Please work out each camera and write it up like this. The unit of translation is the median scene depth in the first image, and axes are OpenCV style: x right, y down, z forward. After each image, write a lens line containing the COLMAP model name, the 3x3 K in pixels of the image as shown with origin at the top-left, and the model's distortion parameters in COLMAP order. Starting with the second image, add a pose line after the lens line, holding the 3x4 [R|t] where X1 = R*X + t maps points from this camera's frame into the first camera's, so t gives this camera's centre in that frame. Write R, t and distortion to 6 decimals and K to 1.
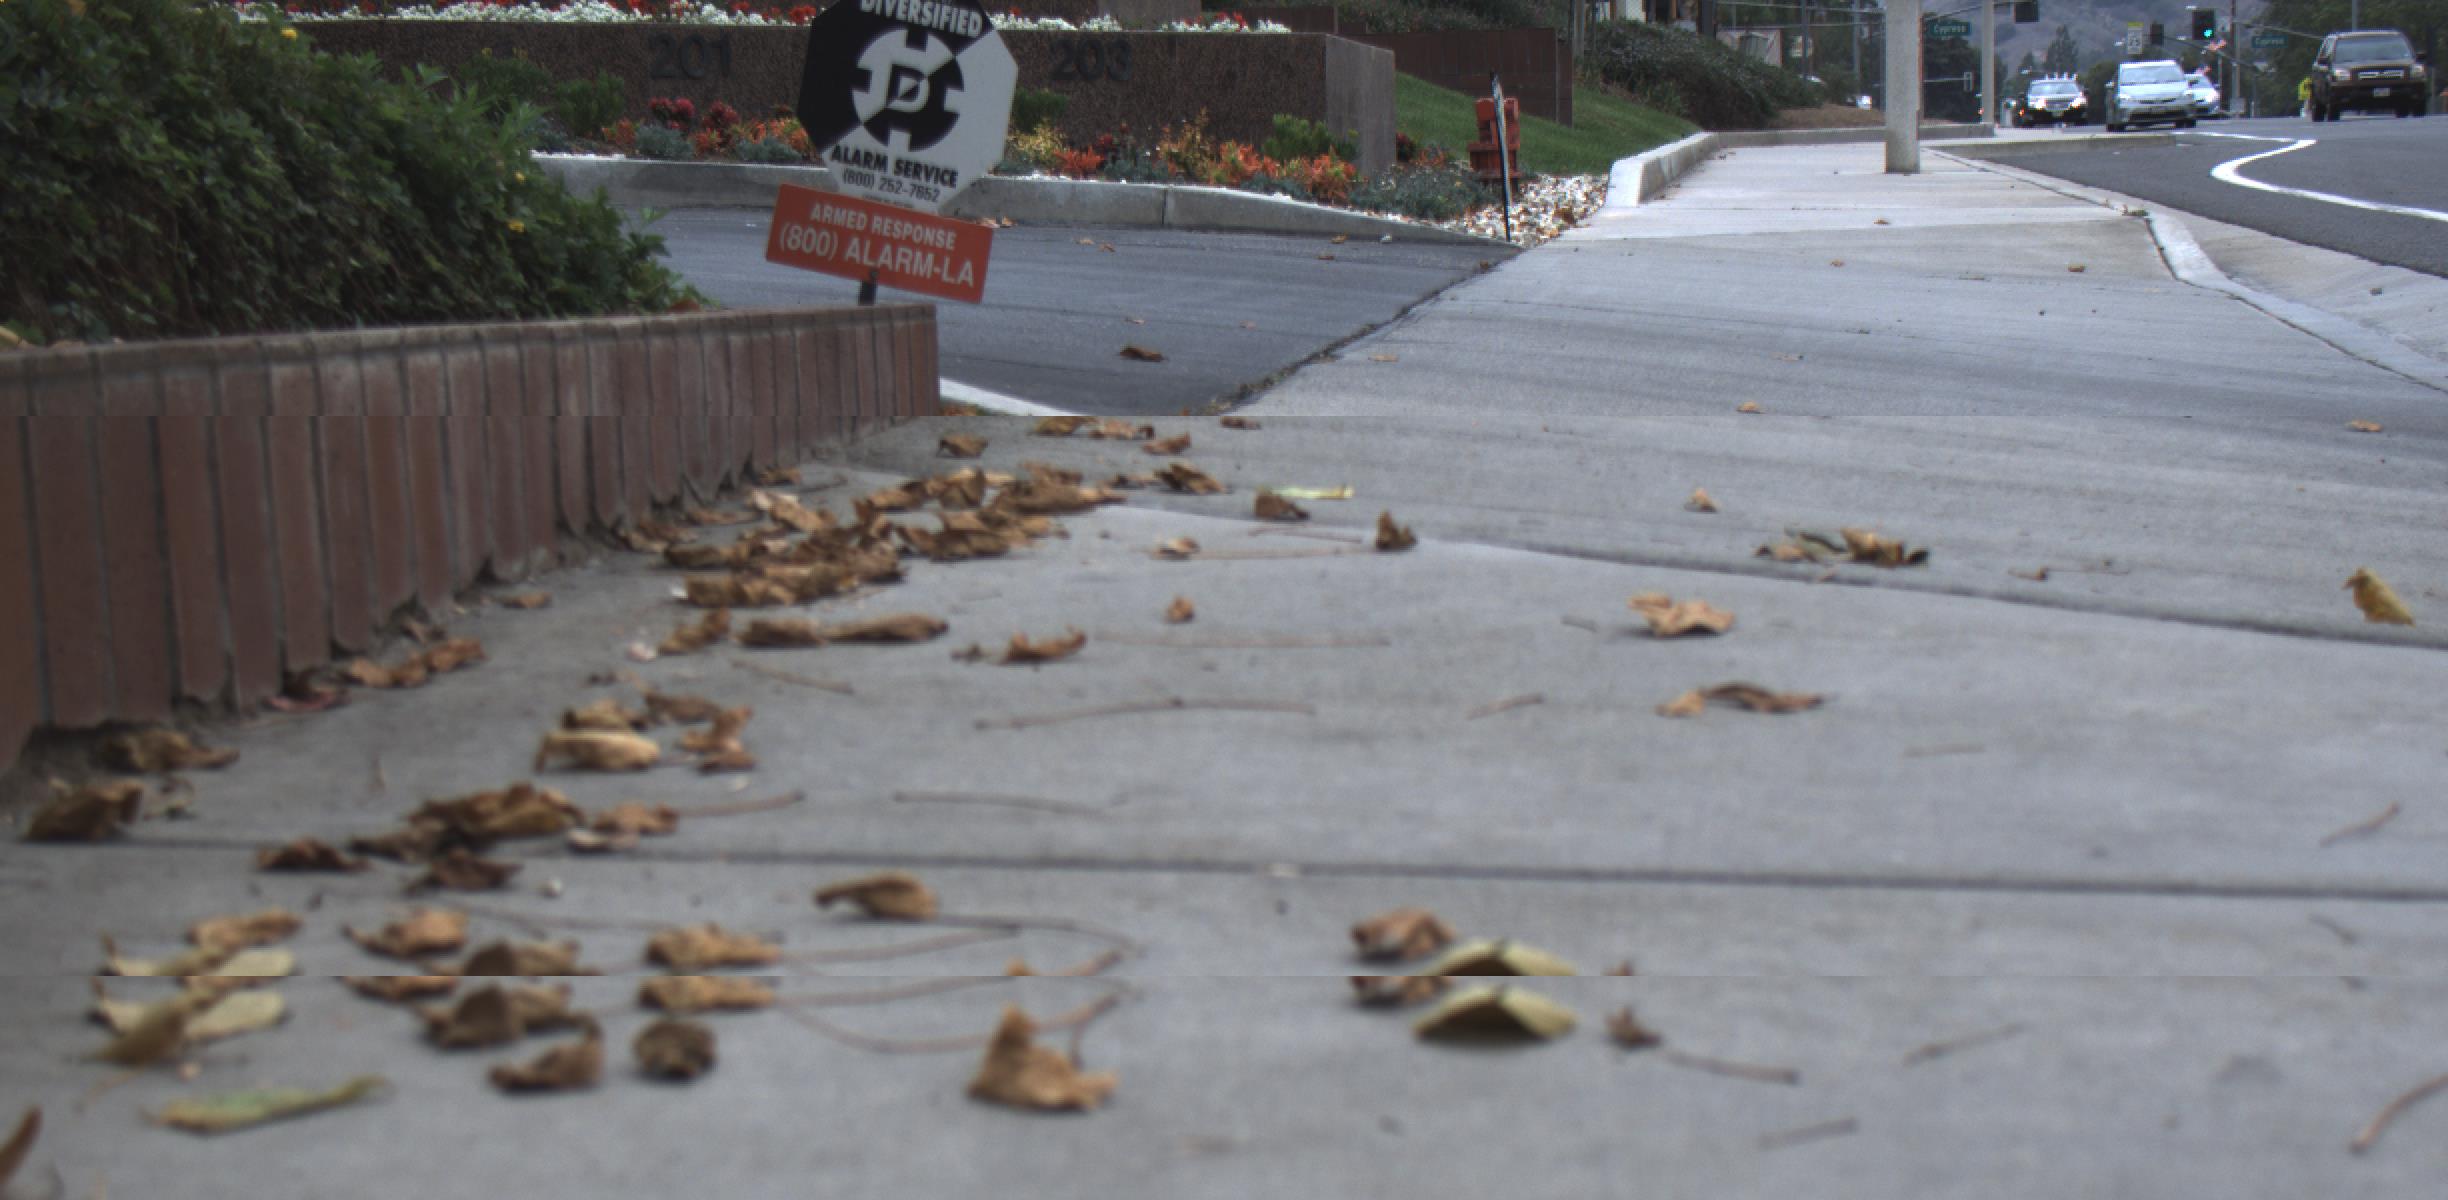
lens RADIAL K [[4675.1, 0, 1283.7], [0, 4675.1, 1033.2], [0, 0, 1]] dist [-0.160735, 0.942609]
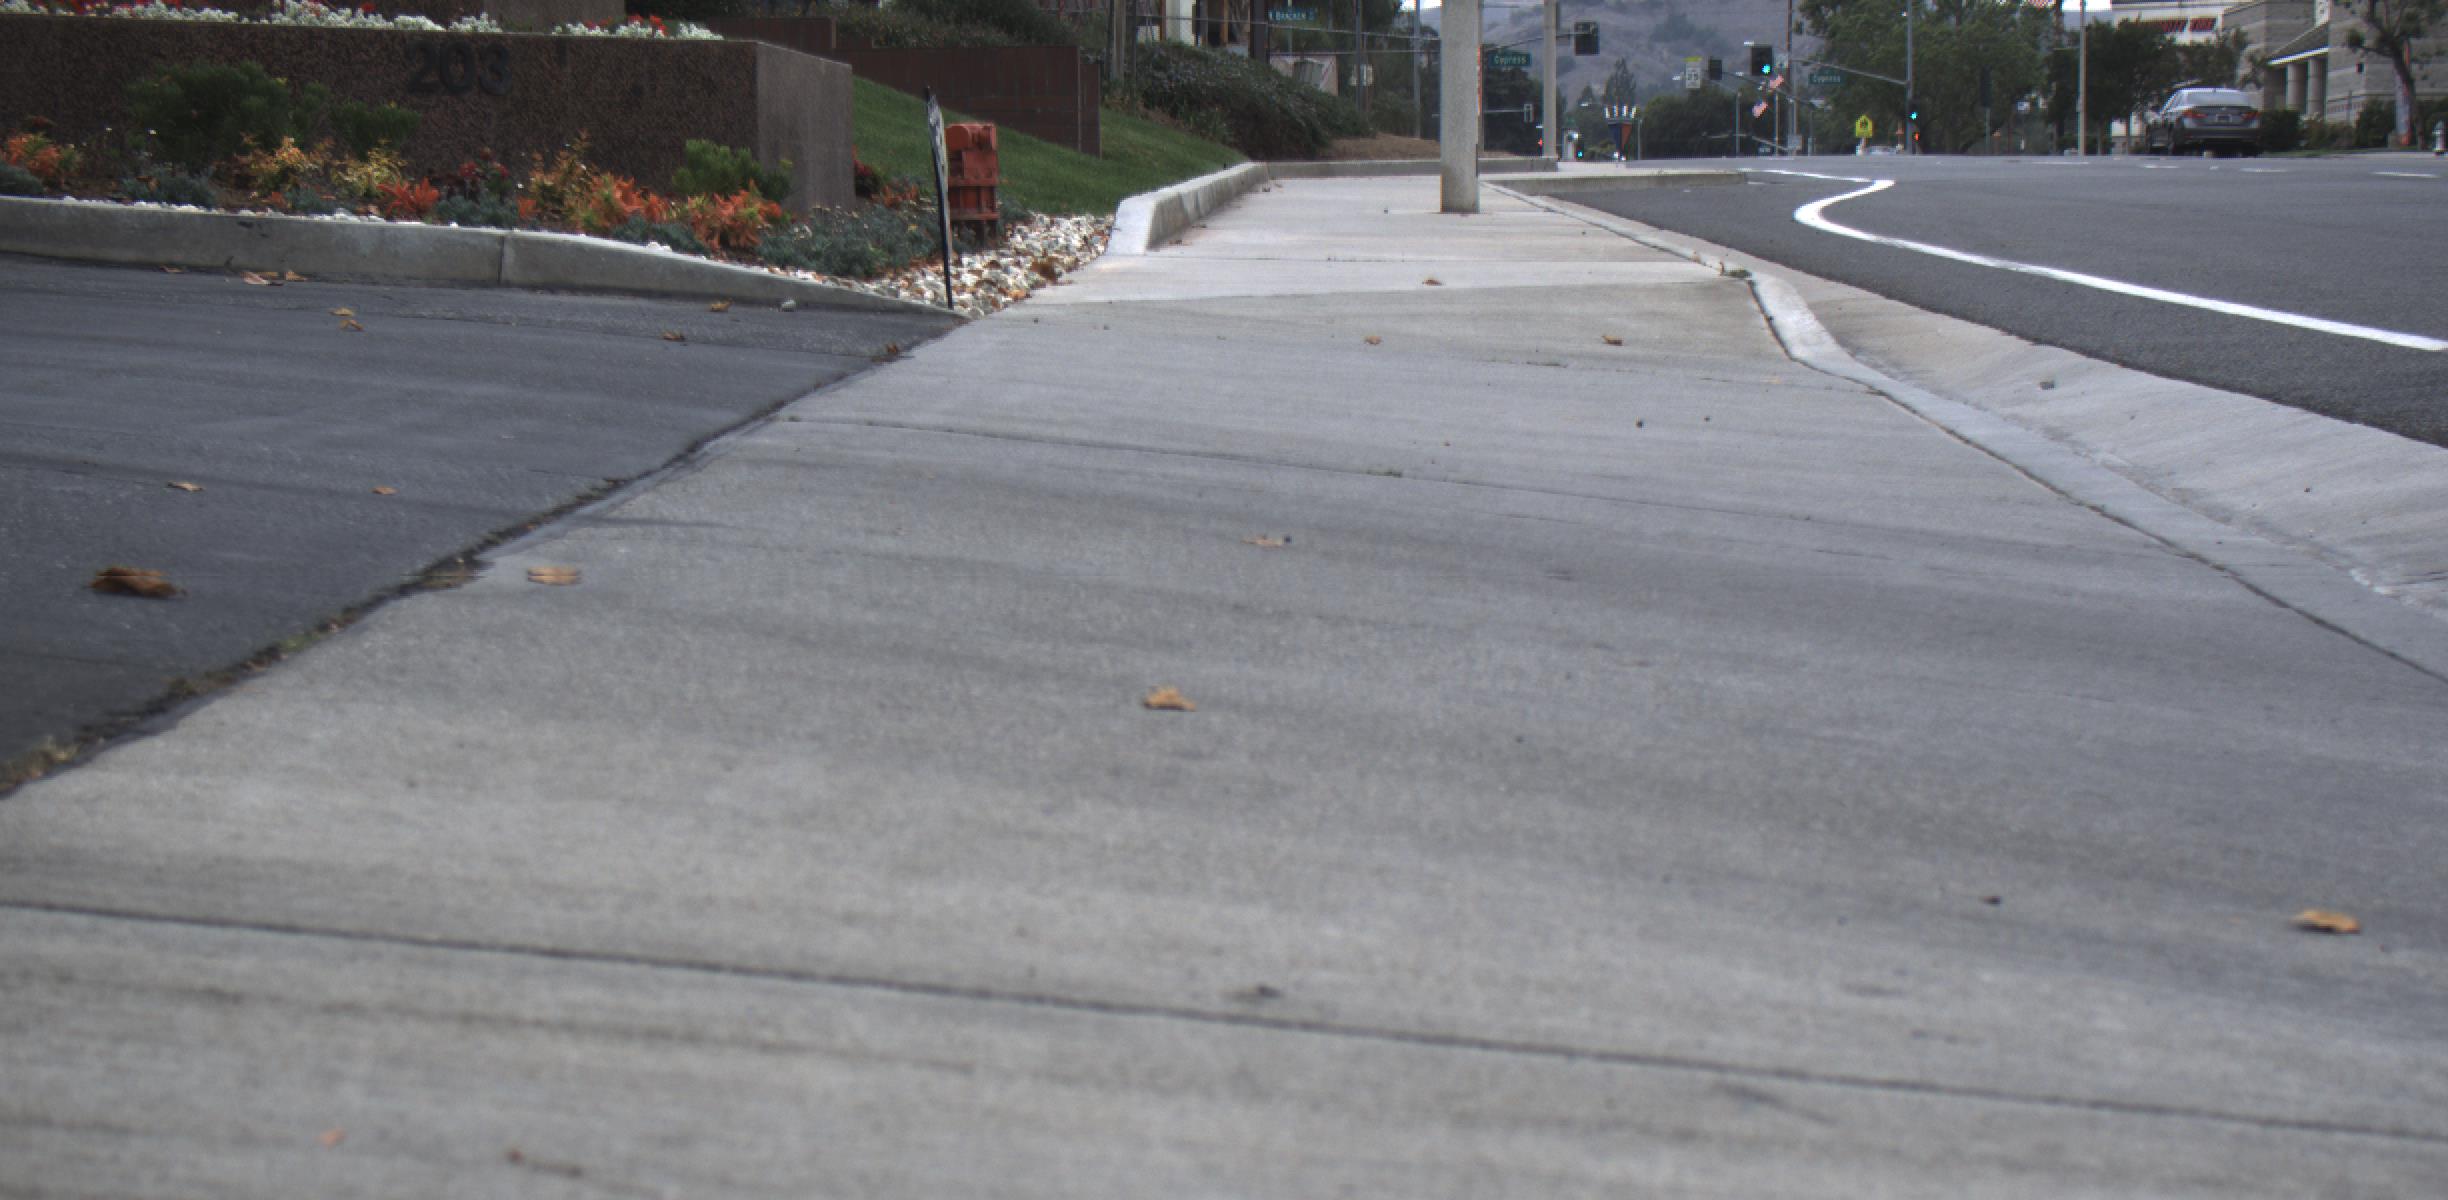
lens RADIAL K [[4675.1, 0, 1283.7], [0, 4675.1, 1033.2], [0, 0, 1]] dist [-0.160735, 0.942609]
pose [[0.995621, -0.000469, 0.093477, 0.025352], [0.000935, 0.999987, -0.004940, -0.037110], [-0.093473, 0.005006, 0.995609, 0.182030]]
